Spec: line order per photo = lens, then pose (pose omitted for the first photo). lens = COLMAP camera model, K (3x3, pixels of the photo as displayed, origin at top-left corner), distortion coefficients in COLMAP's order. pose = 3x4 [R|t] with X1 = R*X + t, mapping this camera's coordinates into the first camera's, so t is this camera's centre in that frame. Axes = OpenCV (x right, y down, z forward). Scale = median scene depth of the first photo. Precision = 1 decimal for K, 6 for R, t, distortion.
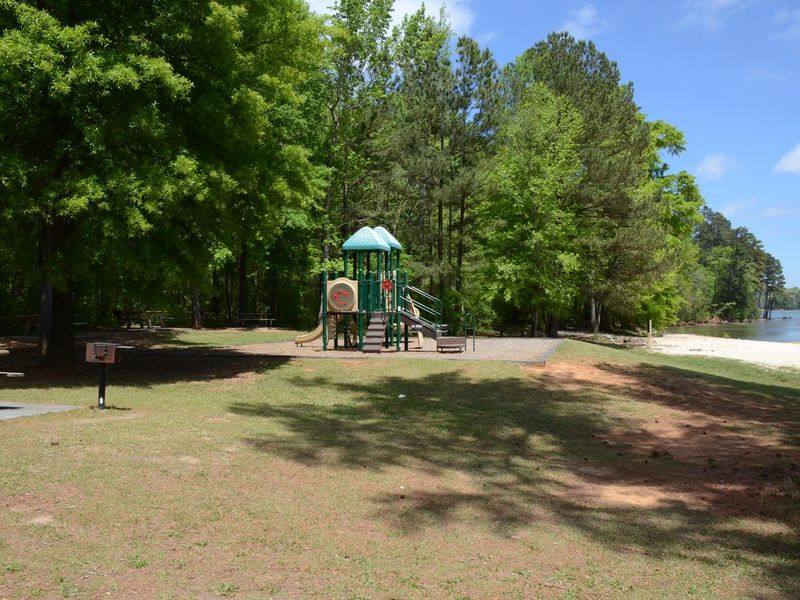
lens RADIAL K [[701.2, 0, 400.0], [0, 701.2, 300.0], [0, 0, 1]] dist [-0.163253, 0.105917]
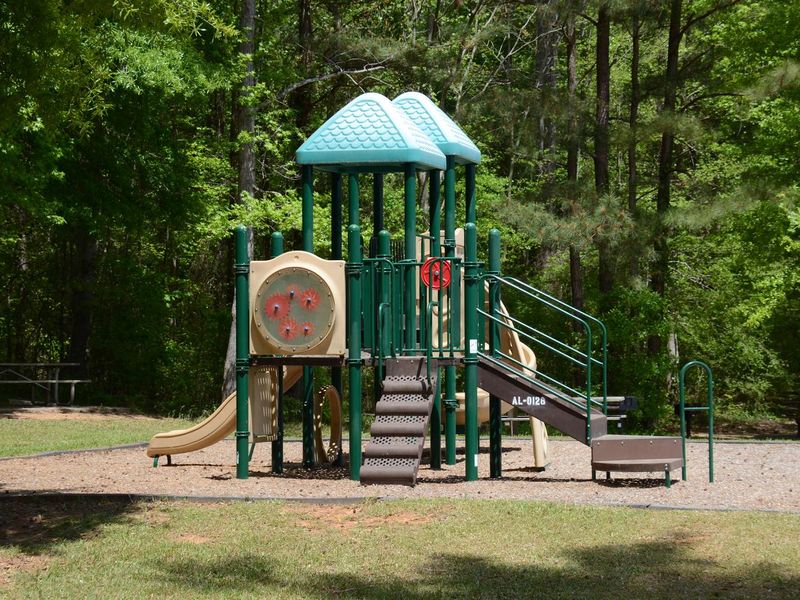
lens RADIAL K [[701.2, 0, 400.0], [0, 701.2, 300.0], [0, 0, 1]] dist [-0.163253, 0.105917]
pose [[0.999209, -0.002172, -0.039707, -0.022207], [0.001544, 0.999873, -0.015837, -0.004043], [0.039736, 0.015763, 0.999086, 0.681695]]
